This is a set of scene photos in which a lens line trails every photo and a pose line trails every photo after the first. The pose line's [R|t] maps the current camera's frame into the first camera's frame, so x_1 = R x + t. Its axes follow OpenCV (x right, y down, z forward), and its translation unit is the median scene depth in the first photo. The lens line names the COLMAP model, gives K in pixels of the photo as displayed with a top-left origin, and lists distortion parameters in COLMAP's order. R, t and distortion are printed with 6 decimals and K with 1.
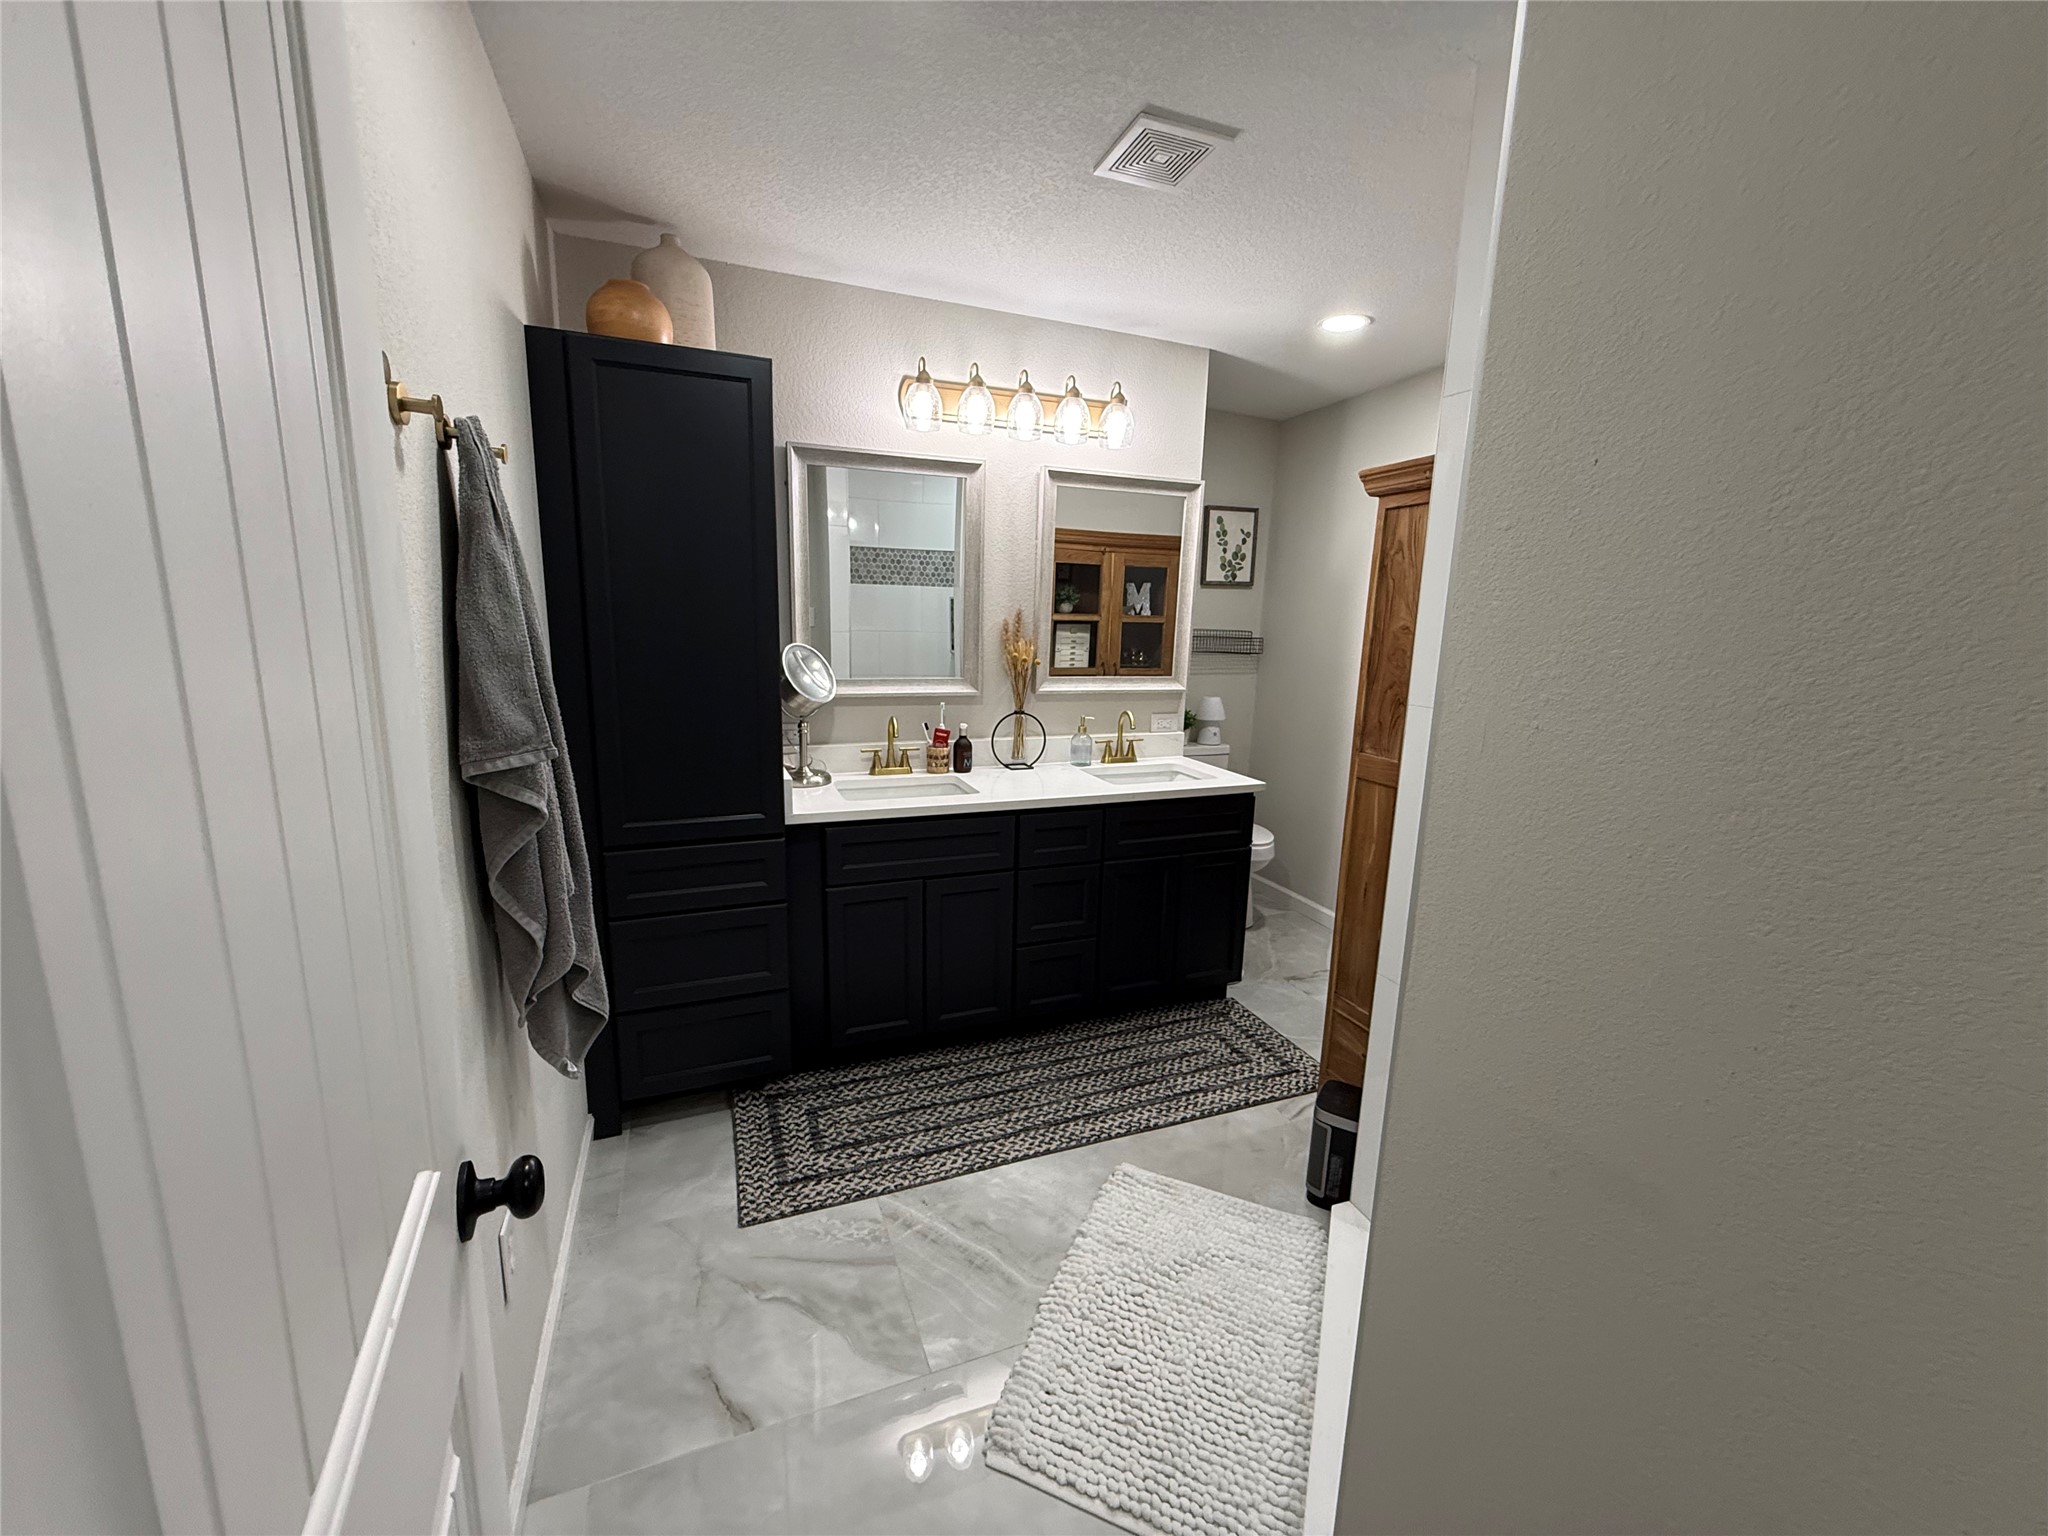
lens RADIAL K [[813.5, 0, 1022.4], [0, 813.5, 766.2], [0, 0, 1]] dist [-0.001873, 0.000220]
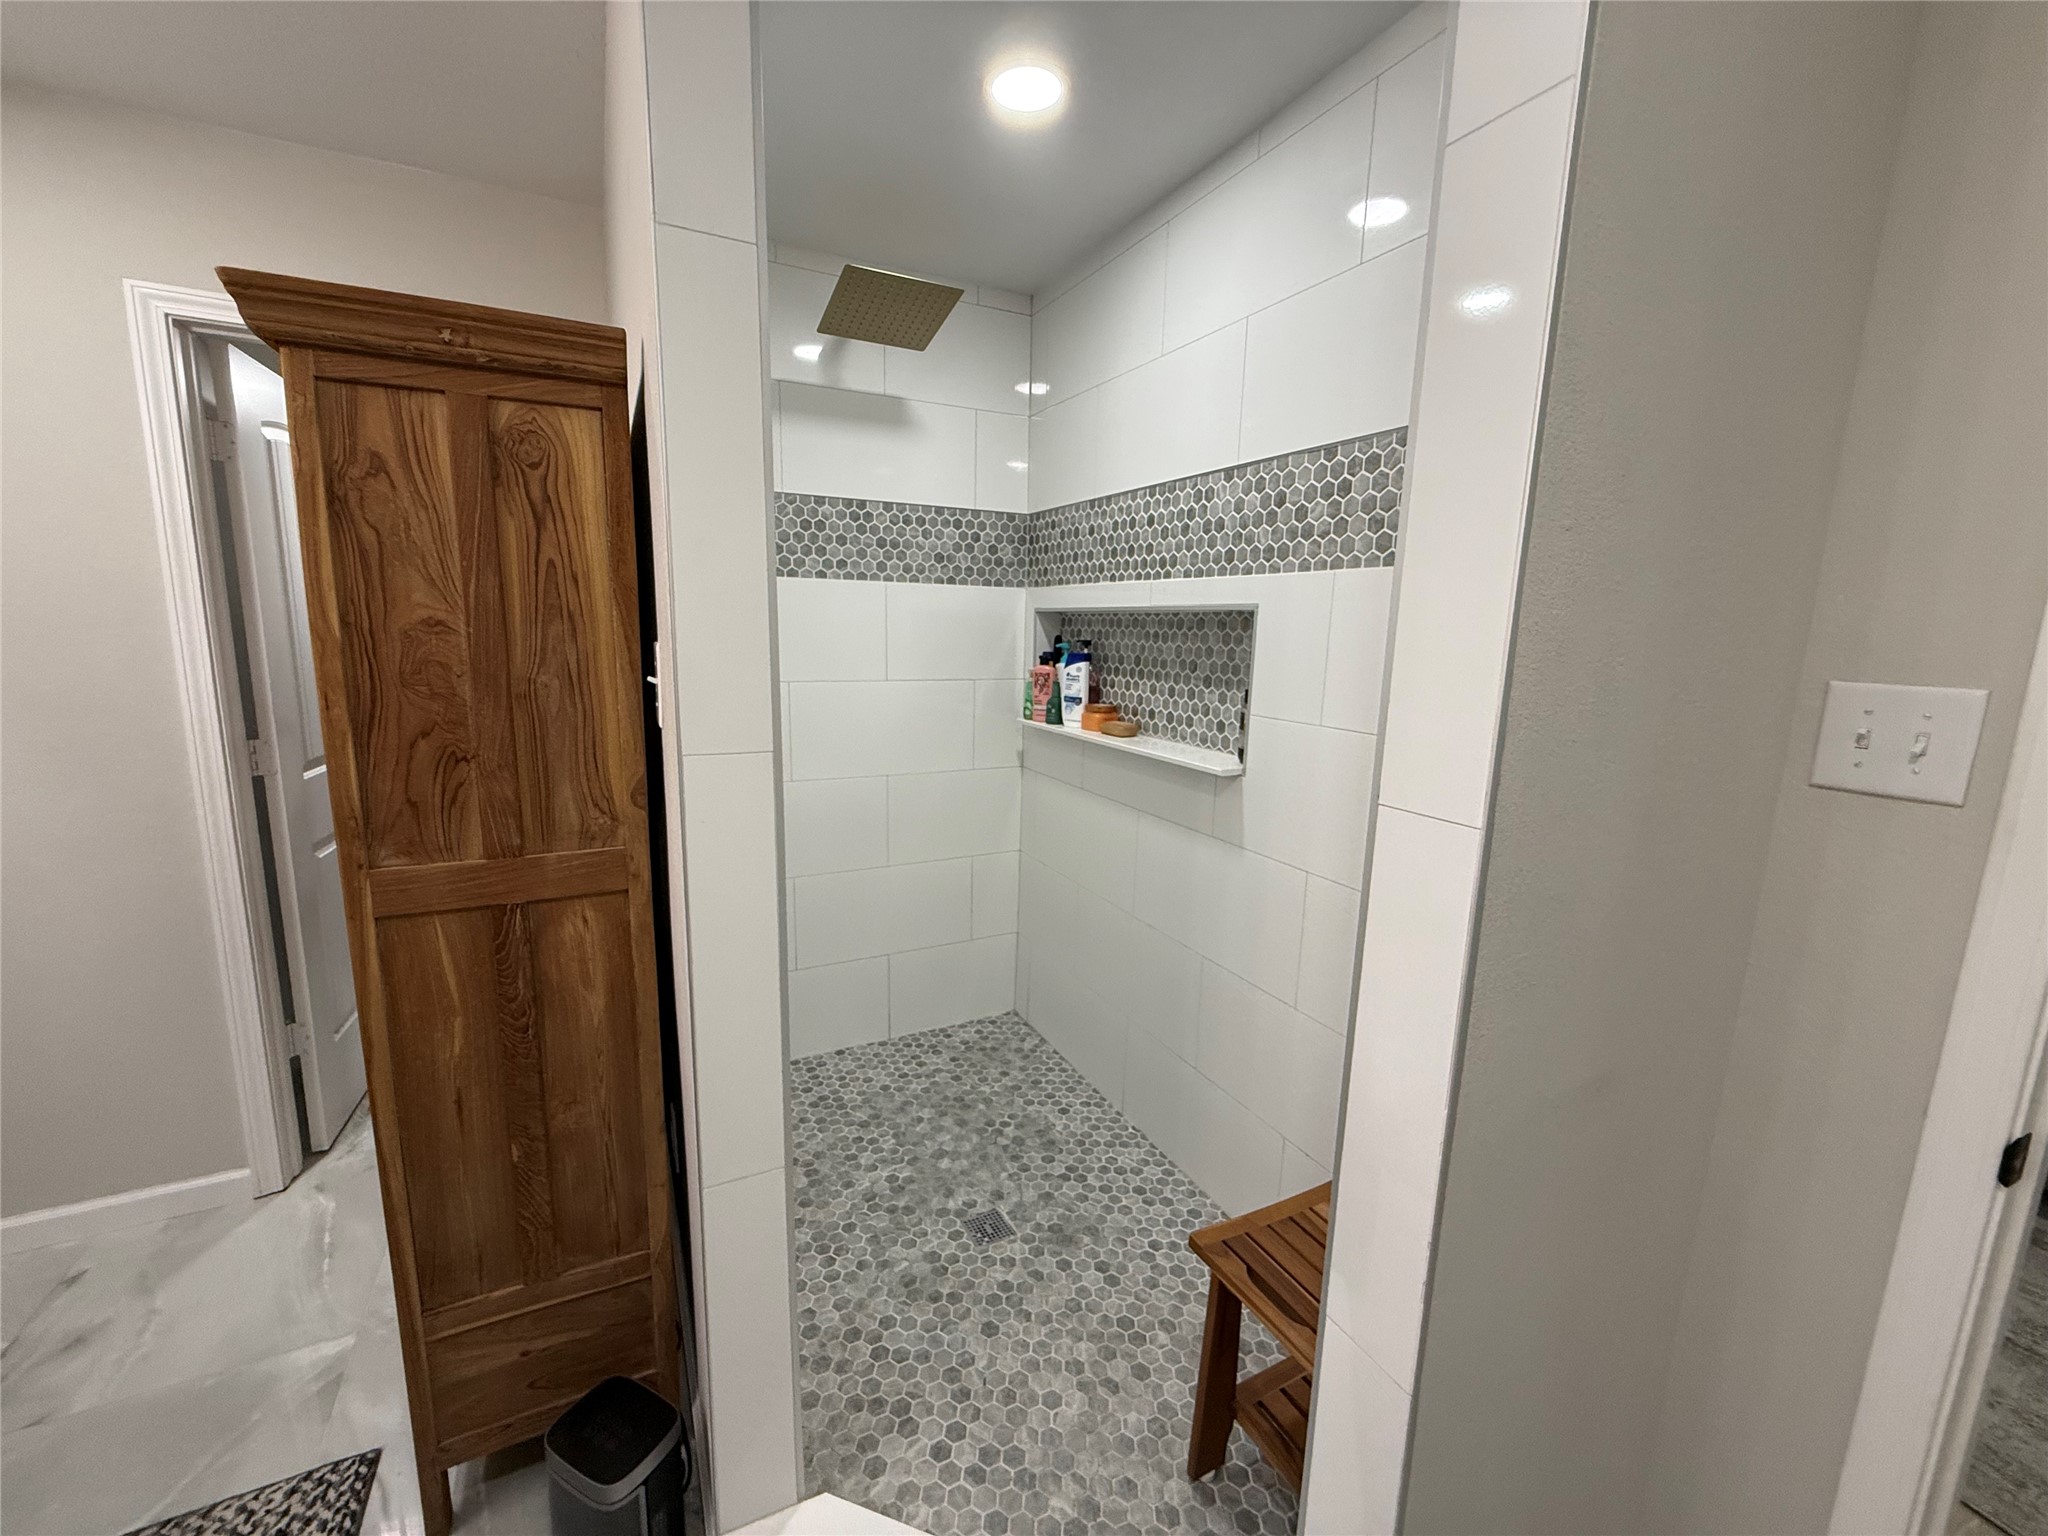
lens RADIAL K [[813.5, 0, 1021.8], [0, 813.5, 766.8], [0, 0, 1]] dist [-0.001873, 0.000220]
pose [[-0.083103, -0.200706, 0.976121, -0.102429], [0.162642, 0.963644, 0.211987, -0.124389], [-0.983179, 0.176375, -0.047438, 0.635995]]
